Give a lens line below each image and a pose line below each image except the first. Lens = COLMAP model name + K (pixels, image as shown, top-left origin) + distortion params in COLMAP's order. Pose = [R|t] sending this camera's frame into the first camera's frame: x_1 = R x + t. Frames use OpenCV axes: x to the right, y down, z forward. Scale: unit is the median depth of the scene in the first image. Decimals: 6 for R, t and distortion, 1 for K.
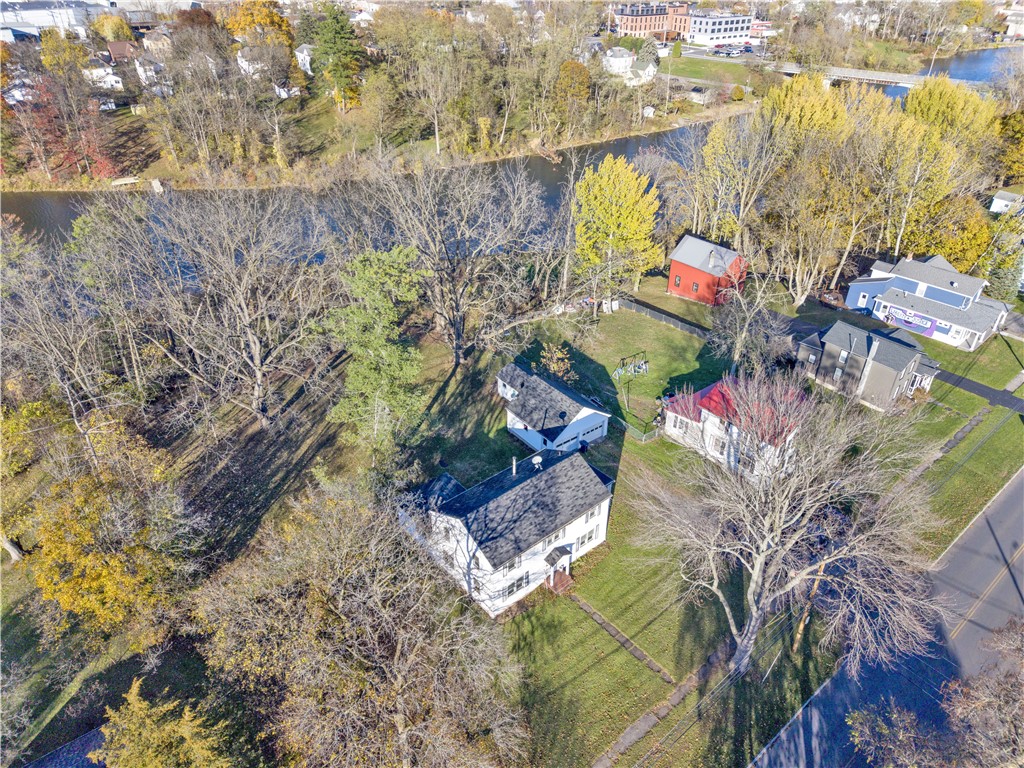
lens RADIAL K [[679.9, 0, 517.0], [0, 679.9, 385.9], [0, 0, 1]] dist [0.063073, -0.056997]
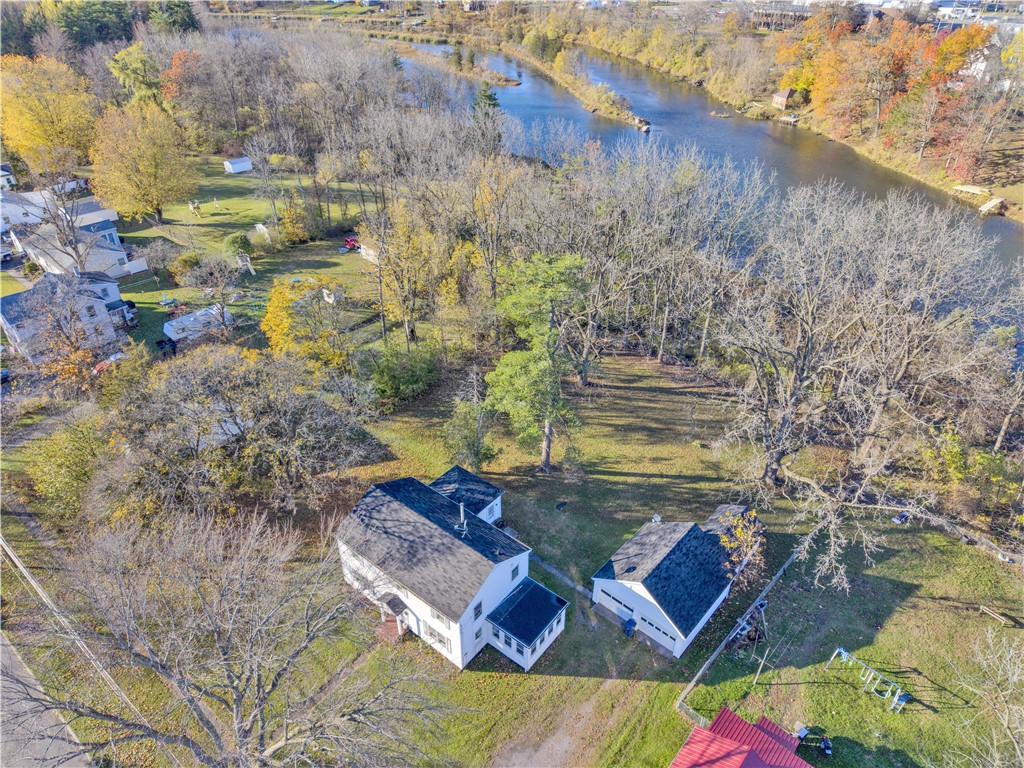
lens RADIAL K [[679.9, 0, 517.0], [0, 679.9, 385.9], [0, 0, 1]] dist [0.063073, -0.056997]
pose [[0.182749, 0.534618, -0.825098, 0.691773], [-0.530332, 0.760269, 0.375151, -0.401585], [0.827859, 0.369018, 0.422463, 0.659712]]
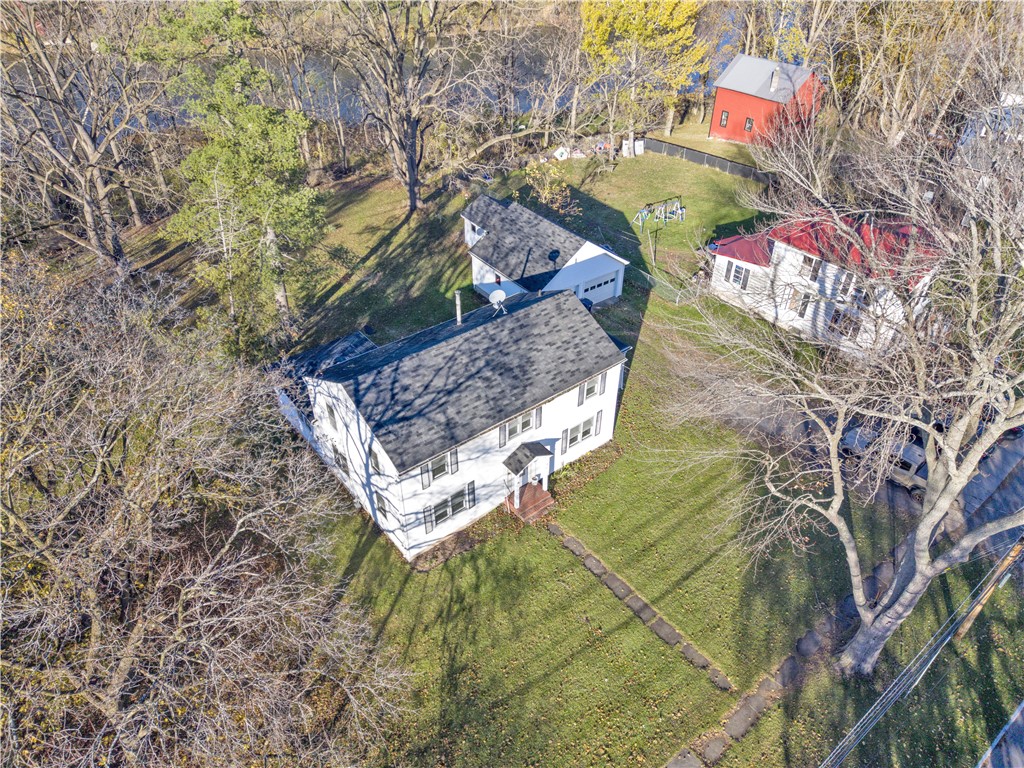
lens RADIAL K [[679.9, 0, 517.0], [0, 679.9, 385.9], [0, 0, 1]] dist [0.063073, -0.056997]
pose [[0.999547, 0.016938, -0.024868, 0.064575], [-0.014772, 0.996284, 0.084849, 0.142325], [0.026213, -0.084443, 0.996083, 0.440857]]
